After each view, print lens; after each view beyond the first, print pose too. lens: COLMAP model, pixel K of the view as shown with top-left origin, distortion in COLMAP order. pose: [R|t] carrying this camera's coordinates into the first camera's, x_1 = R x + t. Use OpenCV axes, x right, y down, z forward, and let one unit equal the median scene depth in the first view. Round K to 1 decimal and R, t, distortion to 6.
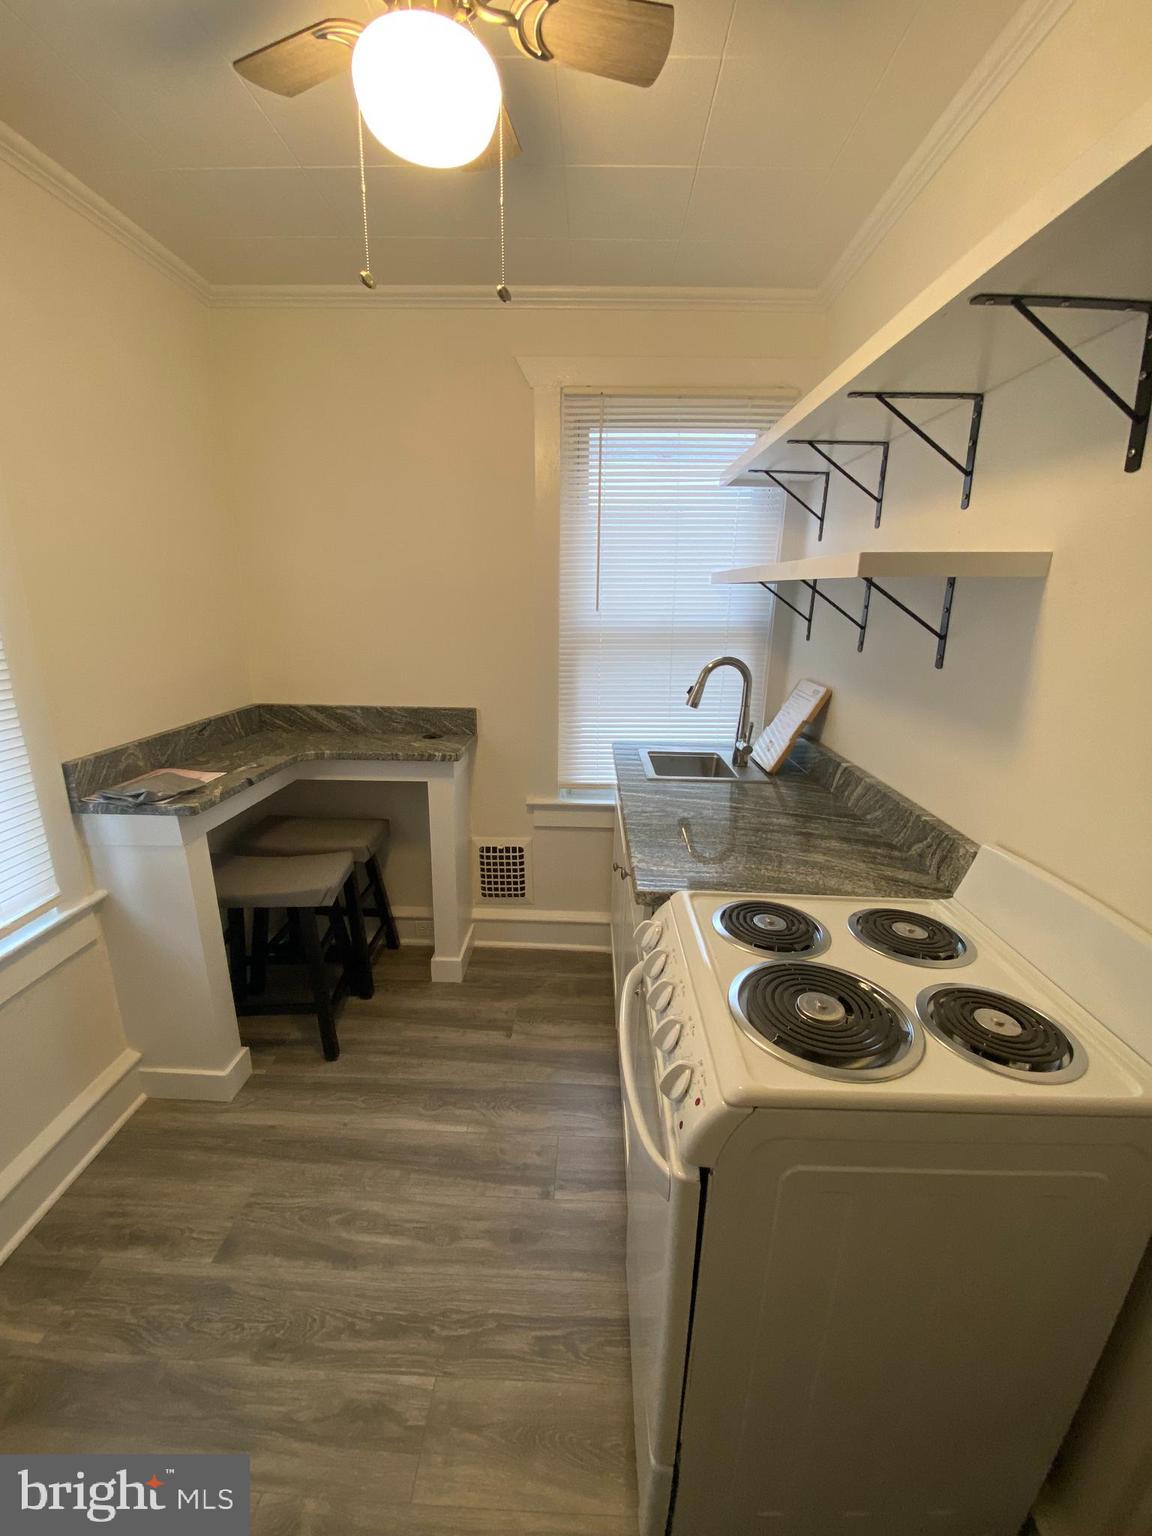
lens RADIAL K [[615.7, 0, 566.2], [0, 615.7, 768.7], [0, 0, 1]] dist [-0.010721, -0.002818]
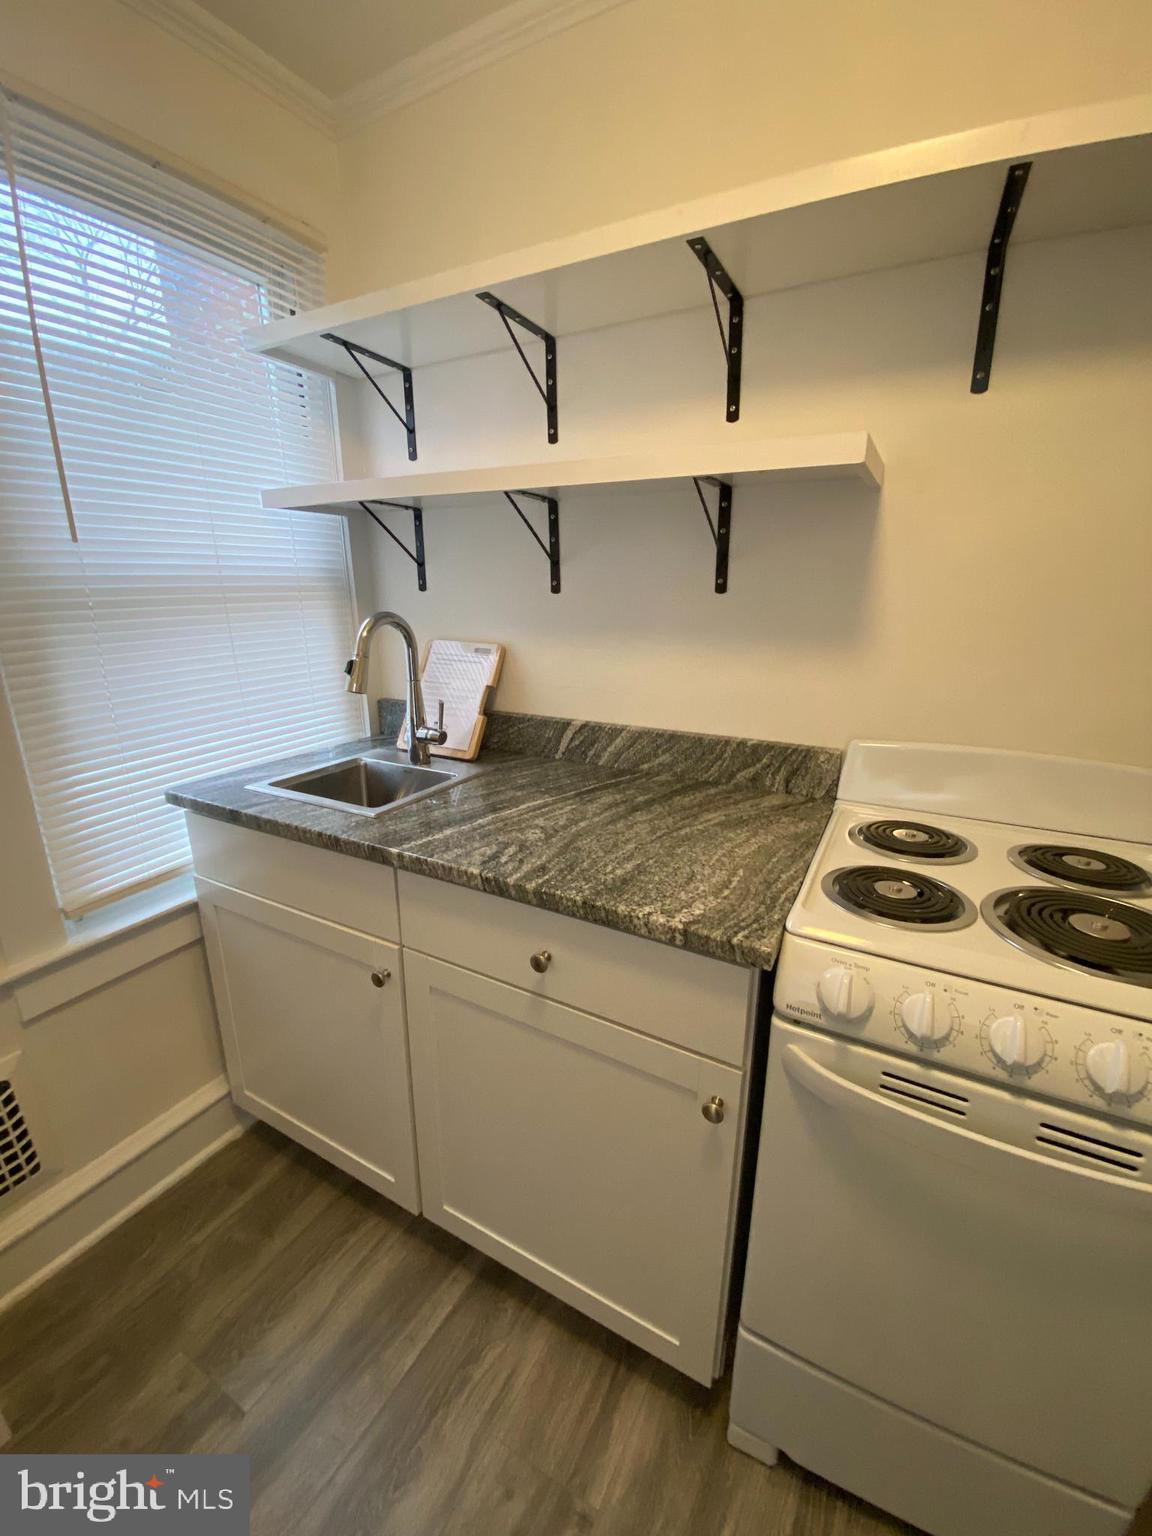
lens RADIAL K [[615.7, 0, 577.7], [0, 615.7, 769.8], [0, 0, 1]] dist [-0.010721, -0.002818]
pose [[0.436027, -0.261781, 0.861017, -0.349848], [0.248135, 0.954641, 0.164588, -0.094270], [-0.865049, 0.141884, 0.481206, 0.656118]]
